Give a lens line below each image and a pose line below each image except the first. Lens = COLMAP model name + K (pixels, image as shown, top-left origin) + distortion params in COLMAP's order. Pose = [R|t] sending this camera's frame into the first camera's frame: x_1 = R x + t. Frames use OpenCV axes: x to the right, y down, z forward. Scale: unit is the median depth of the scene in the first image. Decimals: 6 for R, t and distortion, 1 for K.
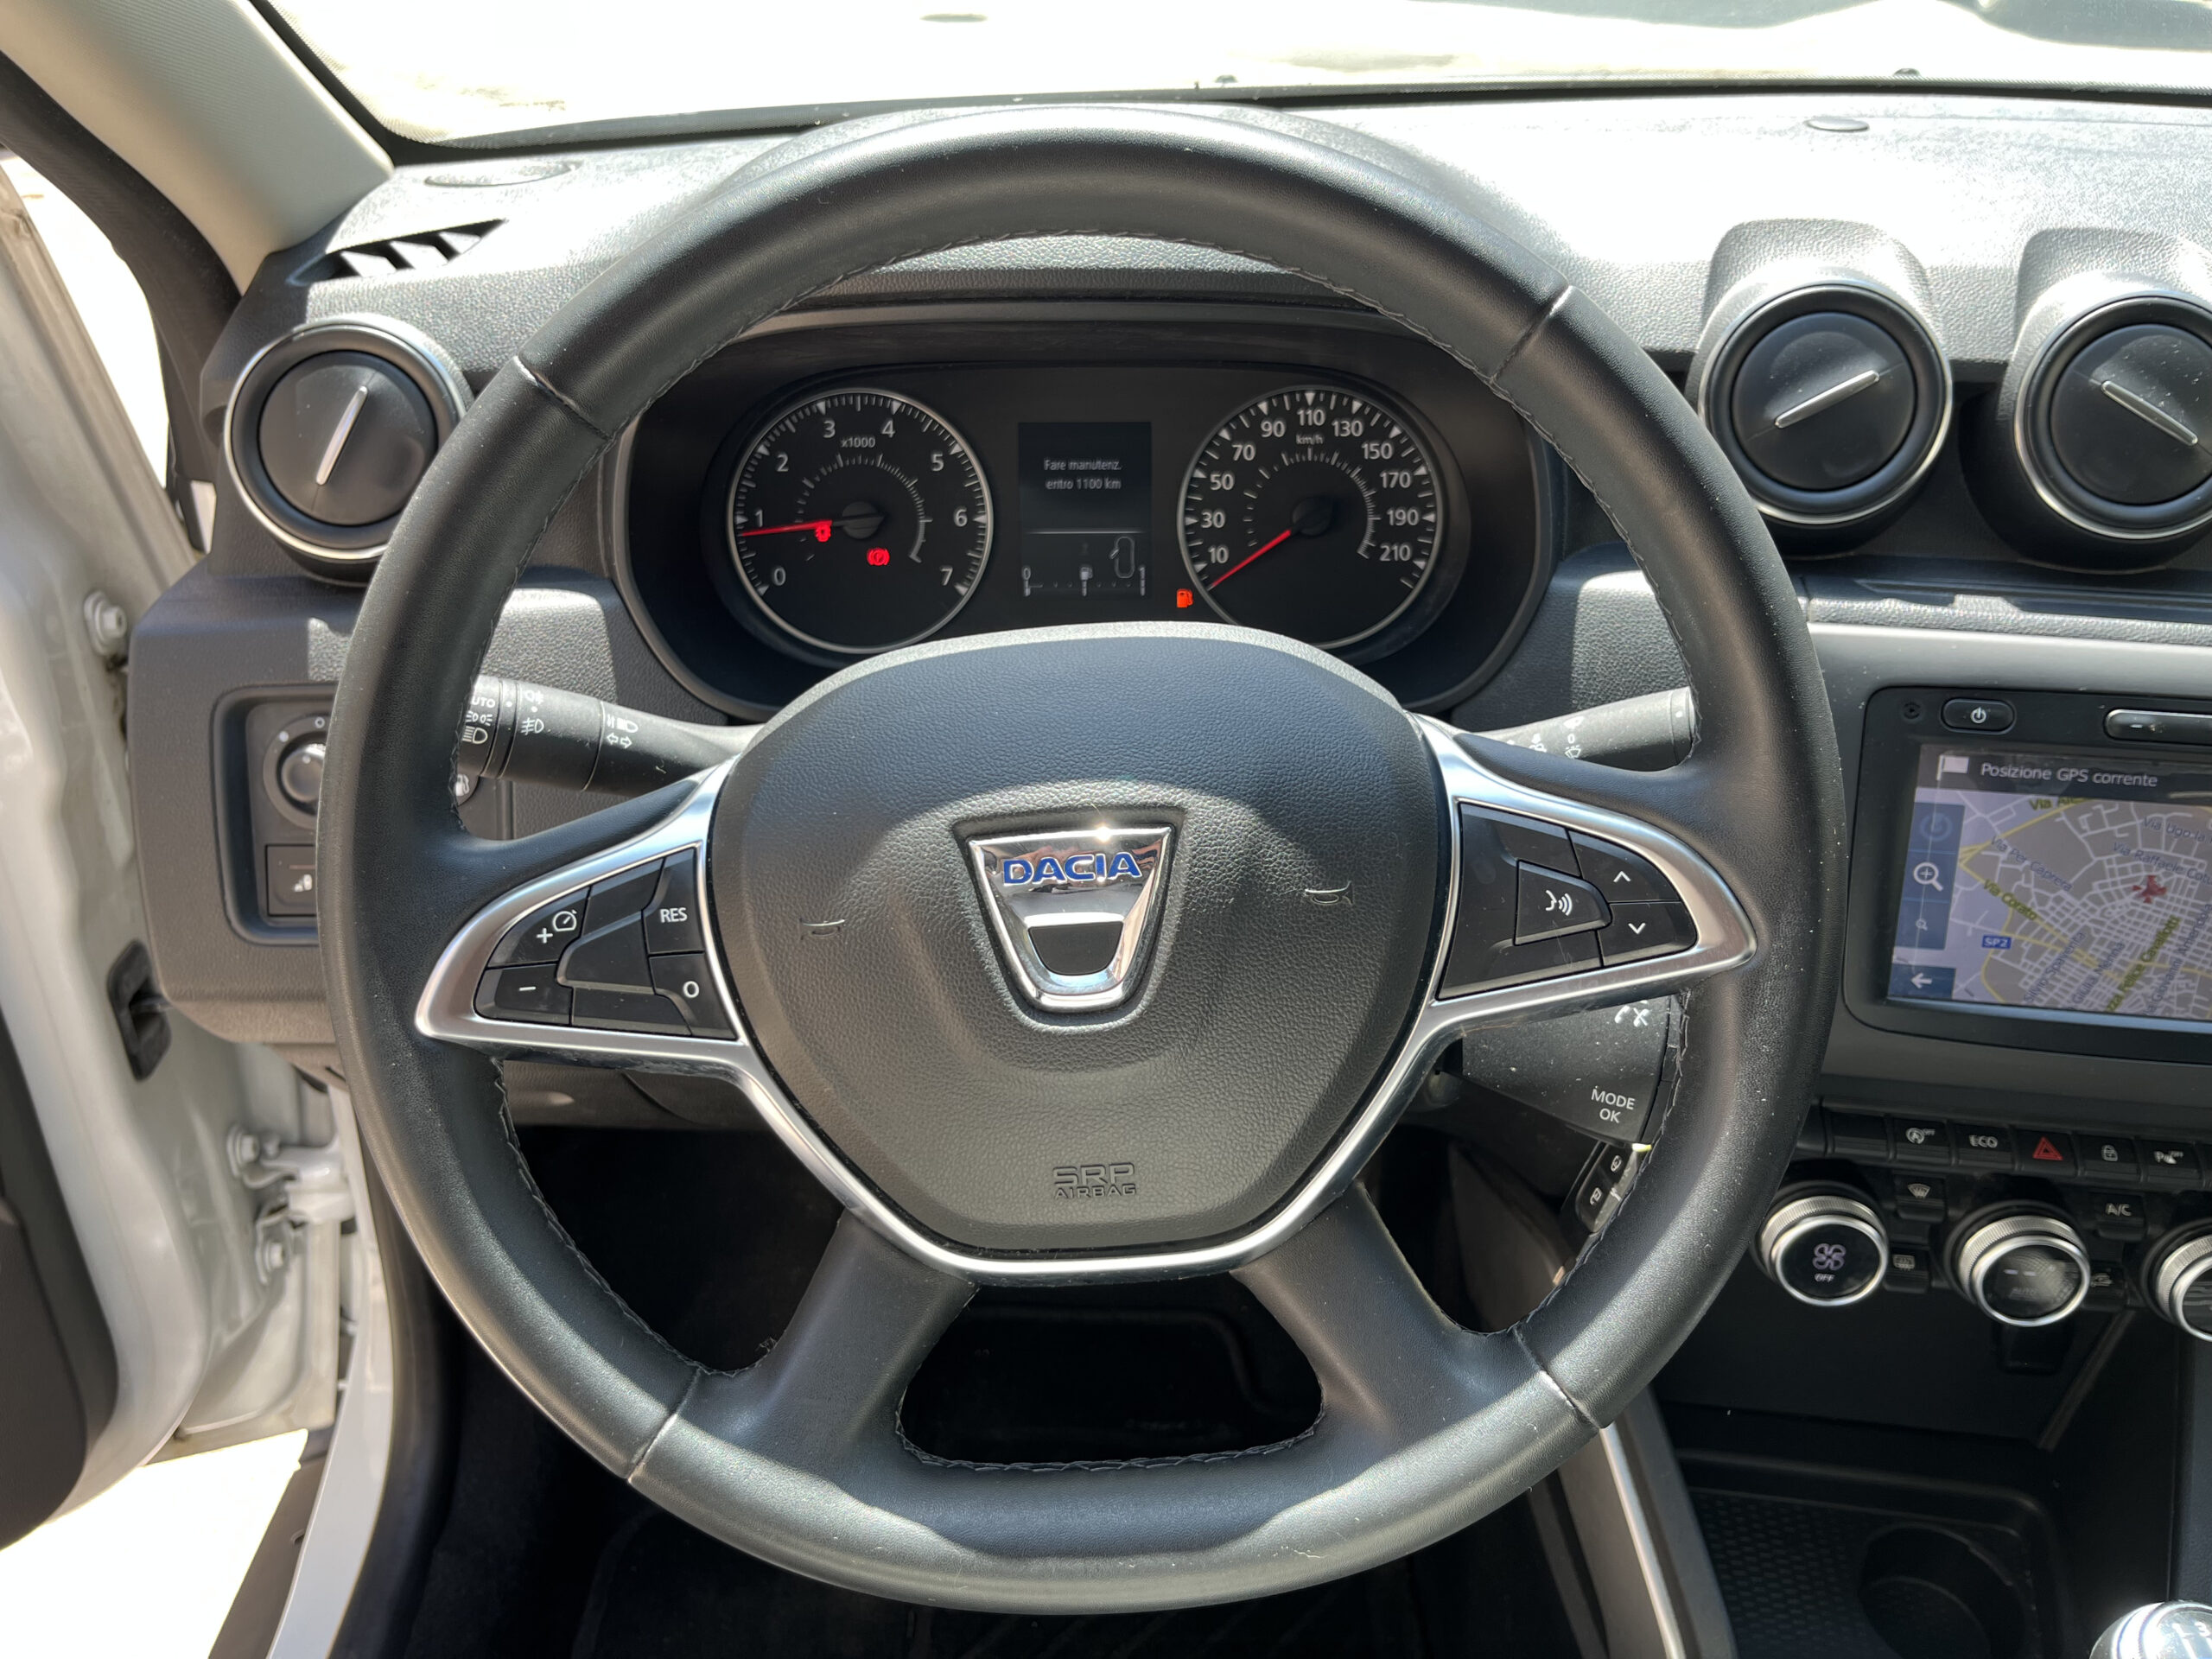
lens RADIAL K [[1682.2, 0, 1113.1], [0, 1682.2, 790.3], [0, 0, 1]] dist [0.065038, -0.092435]
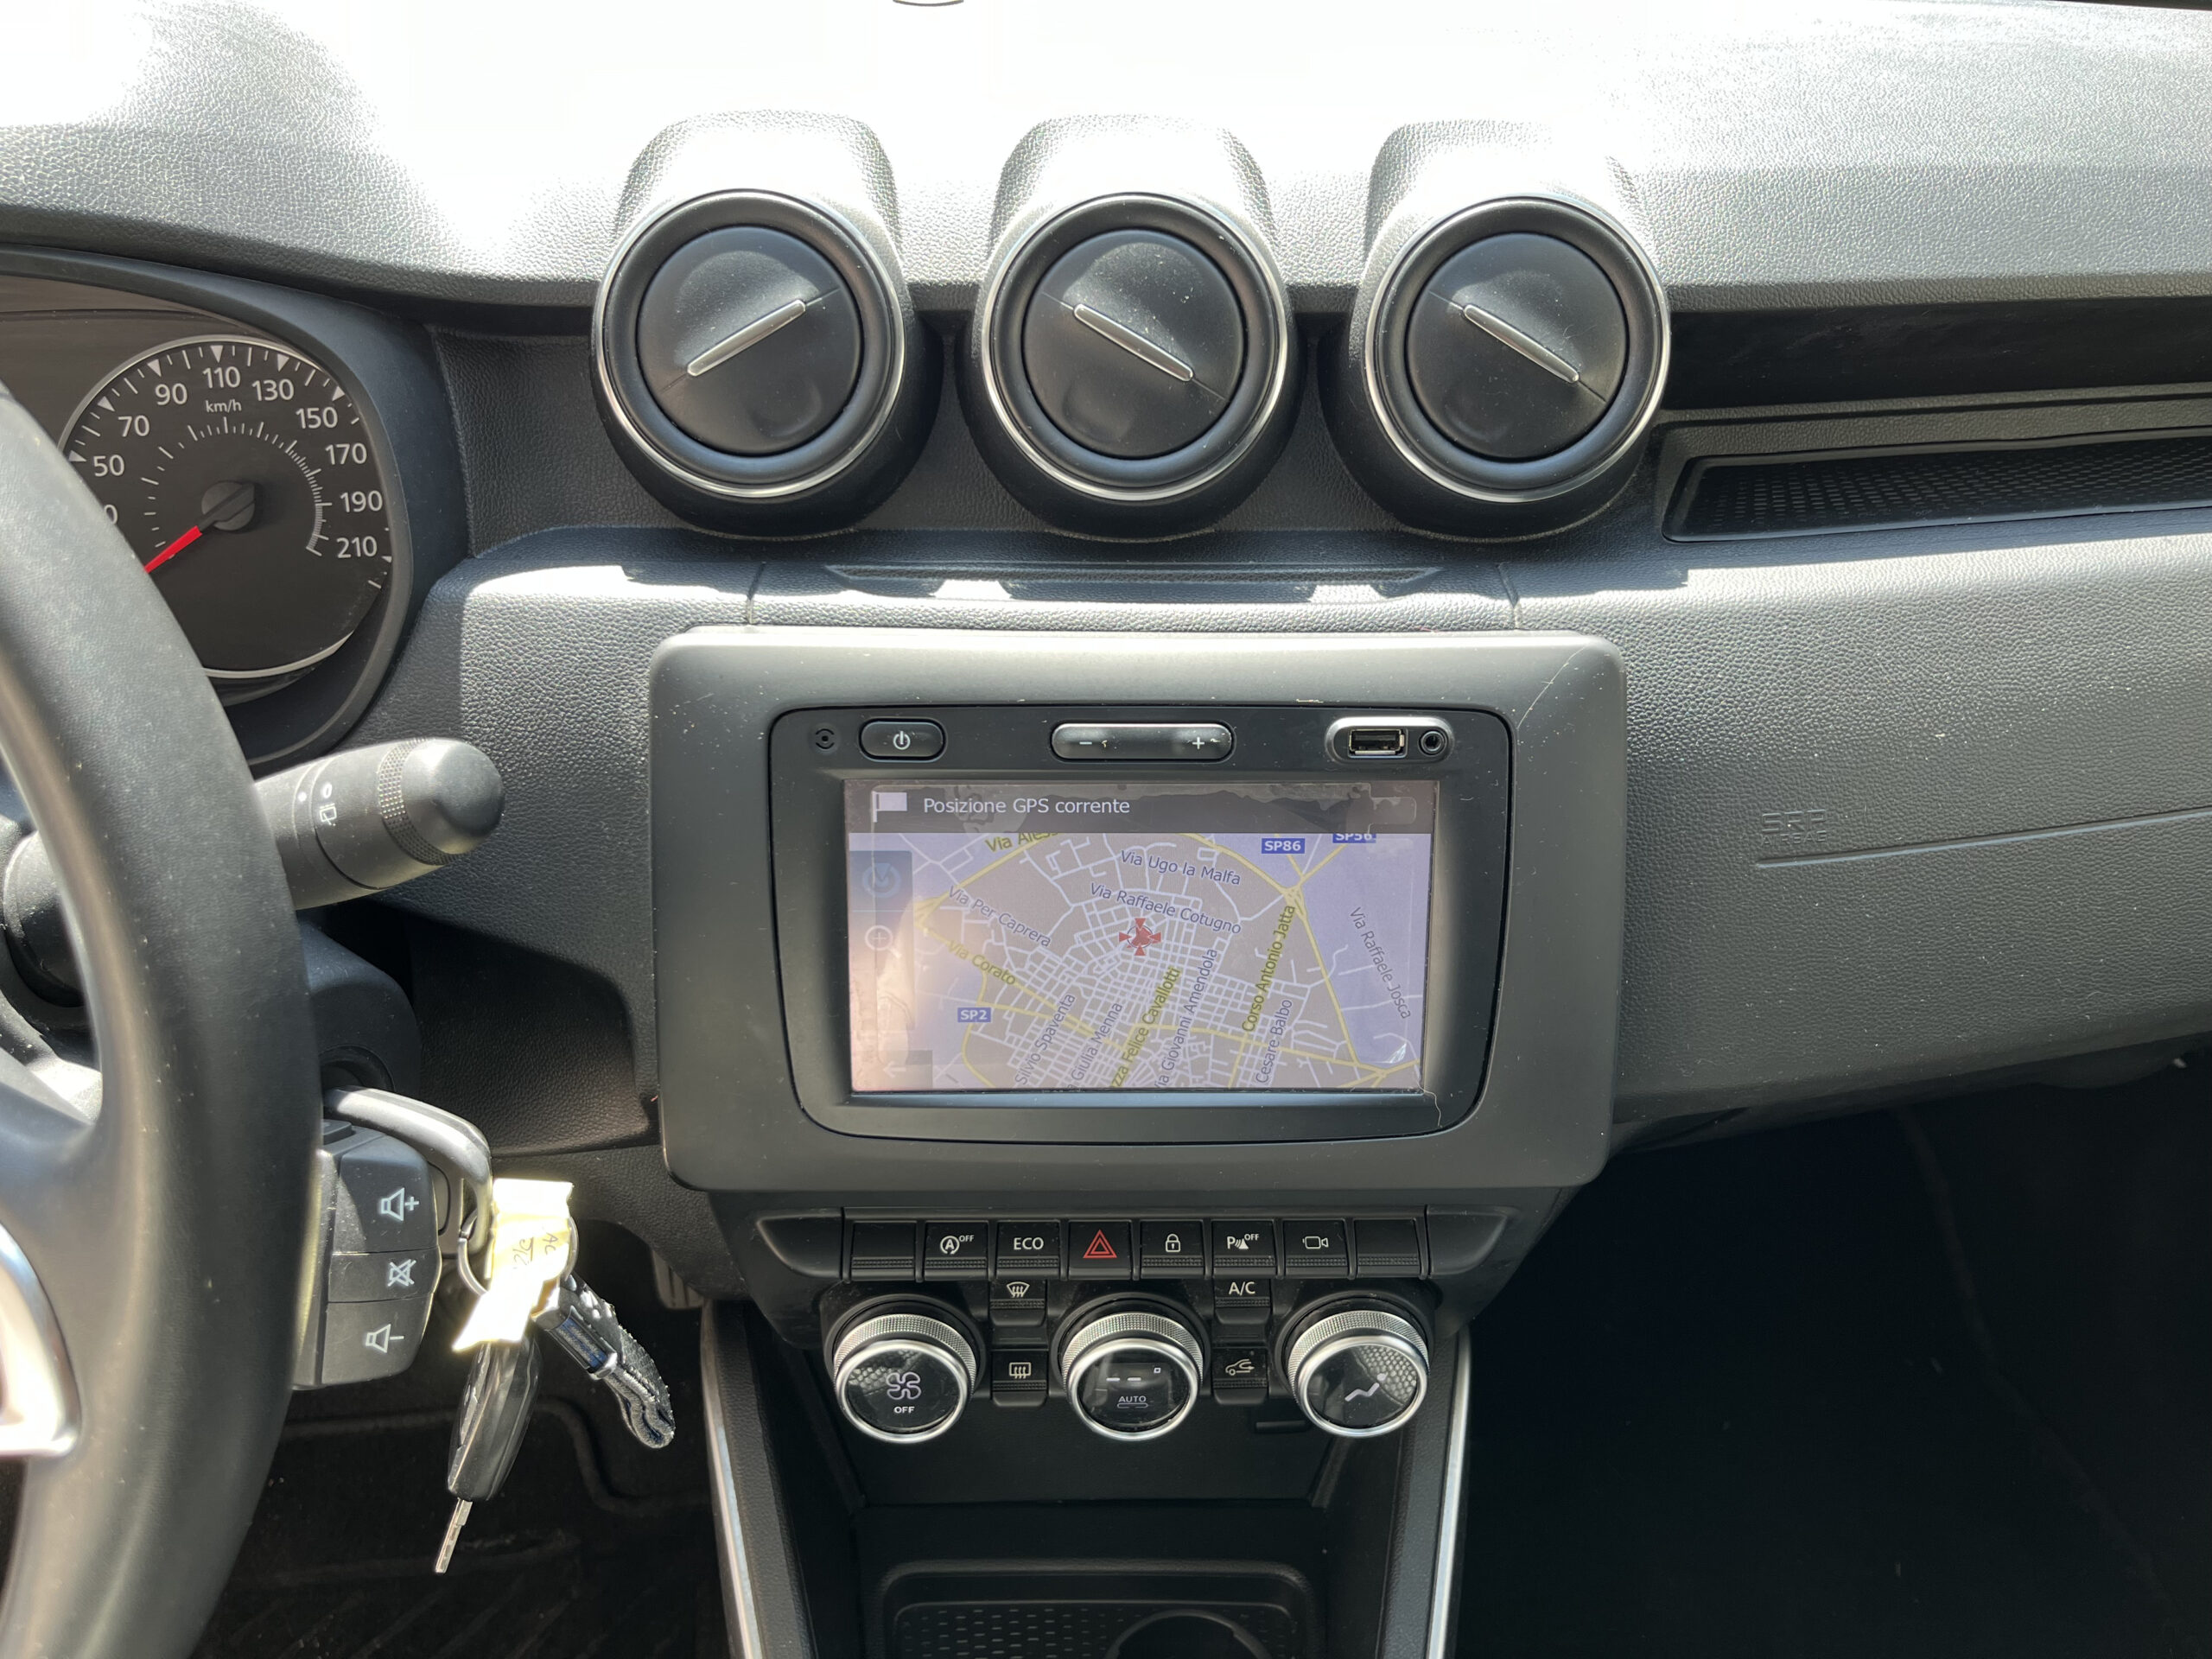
lens RADIAL K [[1682.2, 0, 1096.4], [0, 1682.2, 793.7], [0, 0, 1]] dist [0.065038, -0.092435]
pose [[0.988329, -0.074965, 0.132613, 0.443592], [0.069618, 0.996580, 0.044519, -0.043156], [-0.135496, -0.034767, 0.990168, 0.191319]]
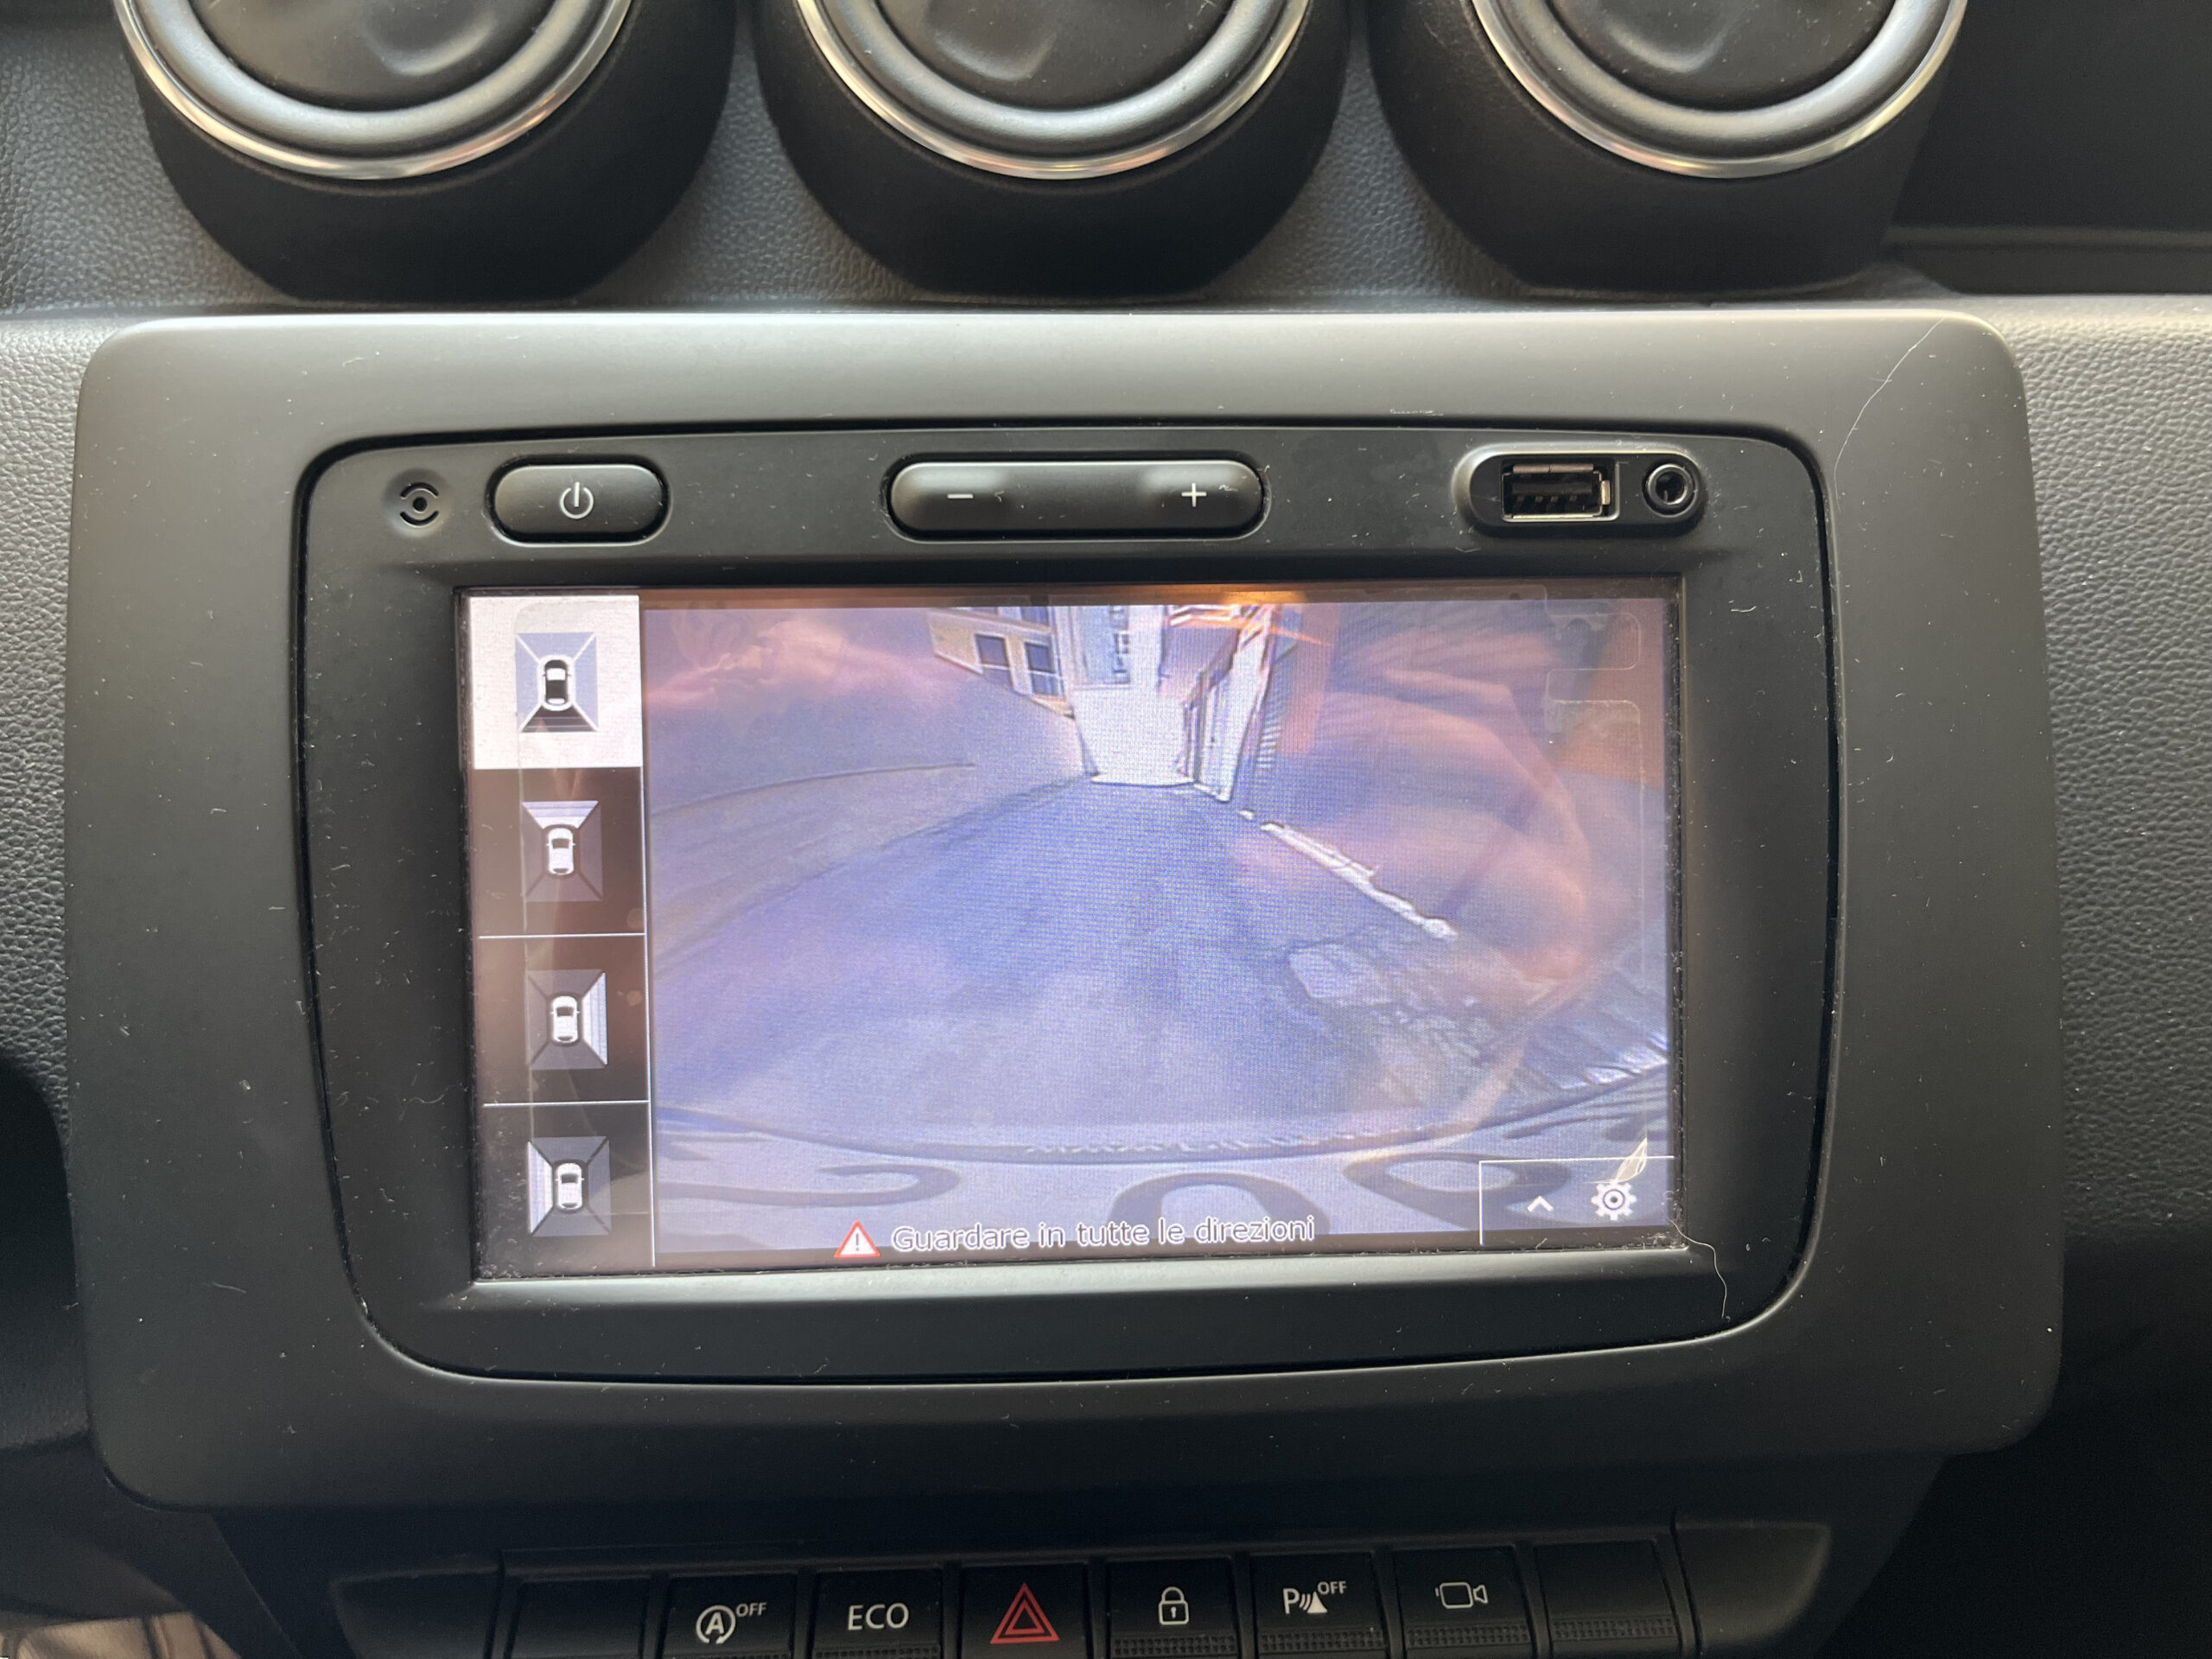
lens RADIAL K [[1682.2, 0, 1105.6], [0, 1682.2, 839.7], [0, 0, 1]] dist [0.065038, -0.092435]
pose [[0.983043, -0.070271, 0.169376, 0.499647], [0.094955, 0.985251, -0.142351, 0.086305], [-0.156875, 0.156020, 0.975217, 0.560987]]
